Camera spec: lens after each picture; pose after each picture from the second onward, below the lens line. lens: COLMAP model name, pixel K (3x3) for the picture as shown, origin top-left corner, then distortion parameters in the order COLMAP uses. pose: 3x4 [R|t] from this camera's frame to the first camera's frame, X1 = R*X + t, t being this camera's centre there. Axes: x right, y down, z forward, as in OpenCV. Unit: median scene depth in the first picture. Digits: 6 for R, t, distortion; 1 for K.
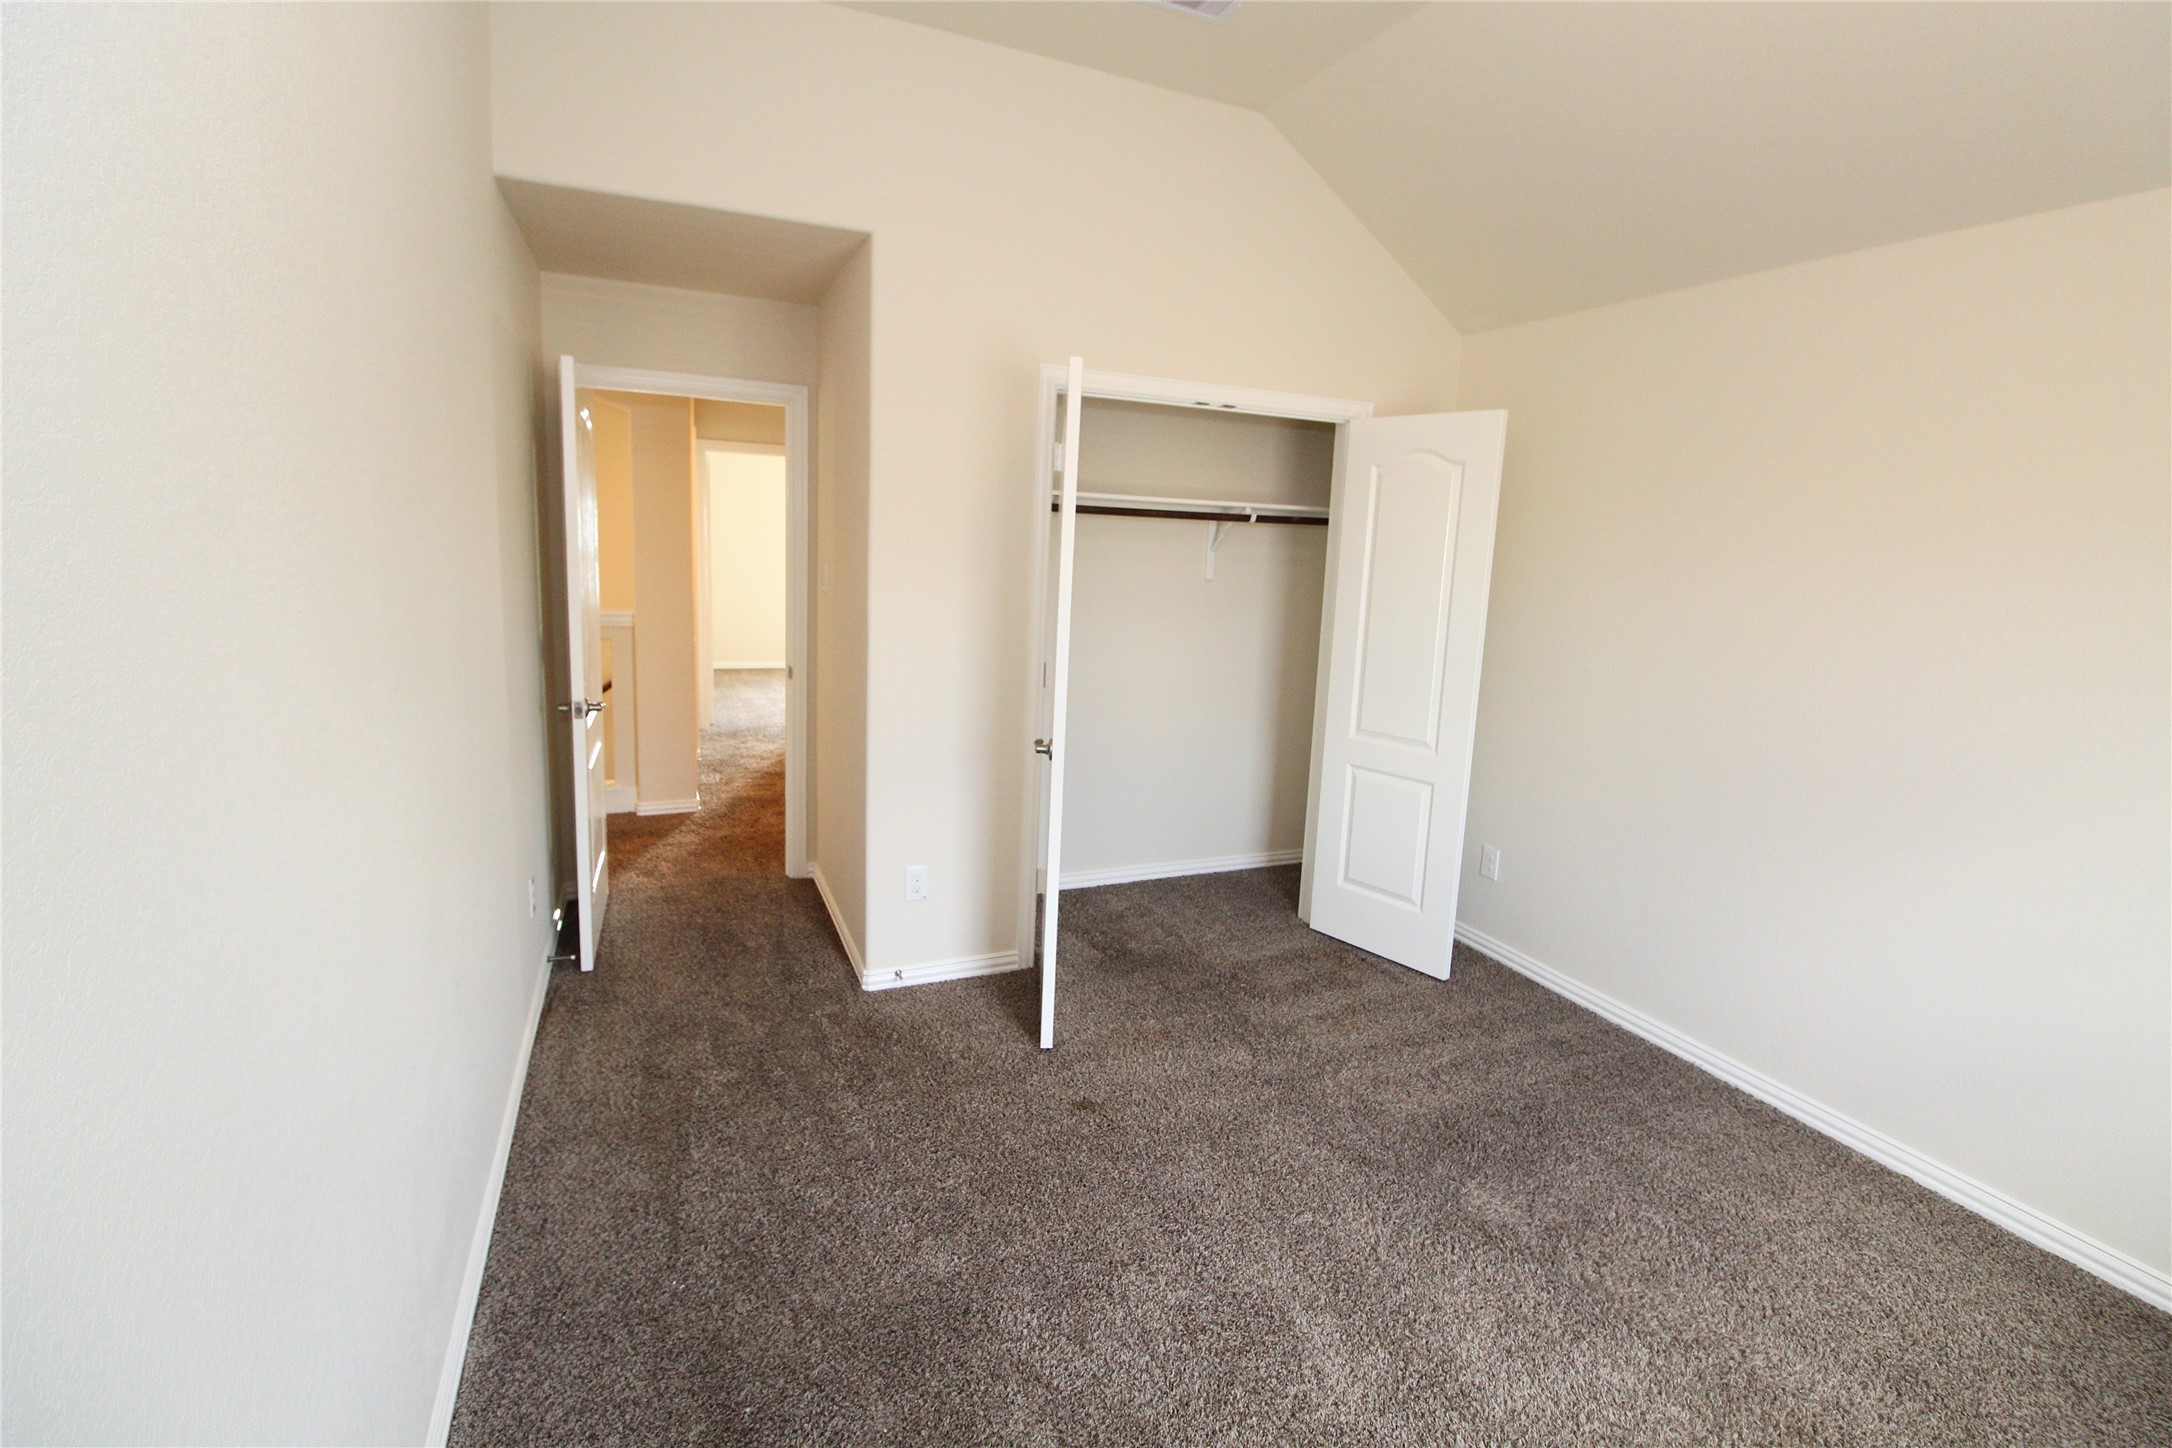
lens RADIAL K [[1002.8, 0, 1104.7], [0, 1002.8, 698.1], [0, 0, 1]] dist [-0.002919, -0.013455]
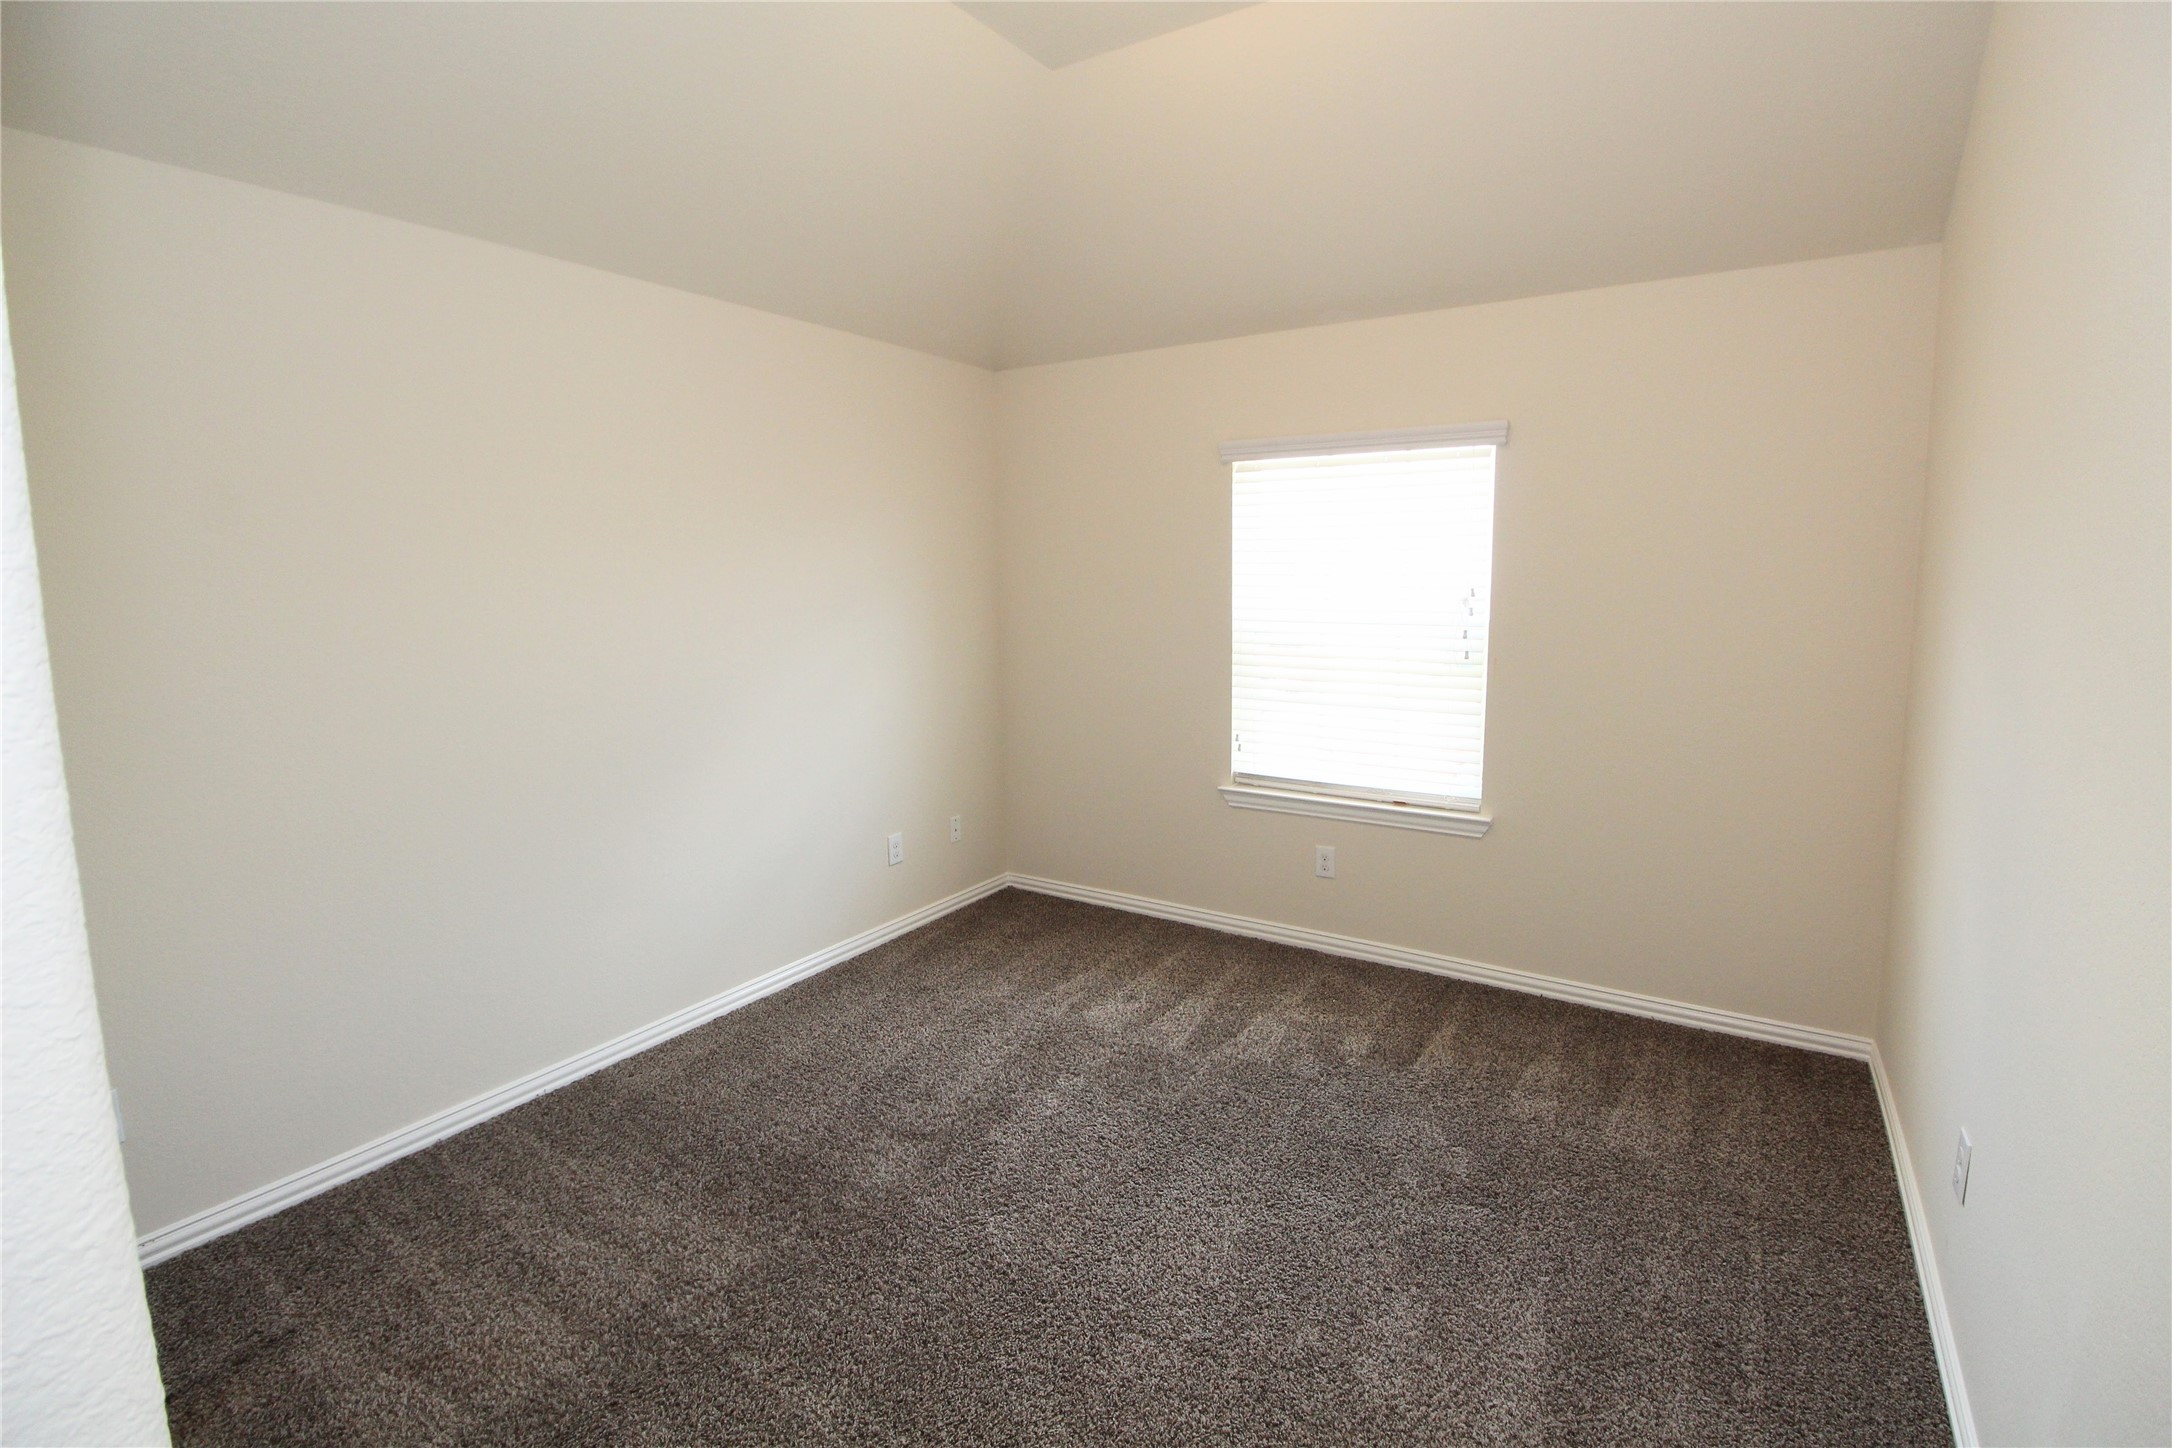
lens RADIAL K [[1002.8, 0, 1104.7], [0, 1002.8, 698.1], [0, 0, 1]] dist [-0.002919, -0.013455]
pose [[-0.561501, -0.146571, 0.814392, -0.411729], [0.115130, 0.960776, 0.252297, -0.164892], [-0.819428, 0.235426, -0.522602, 0.973839]]
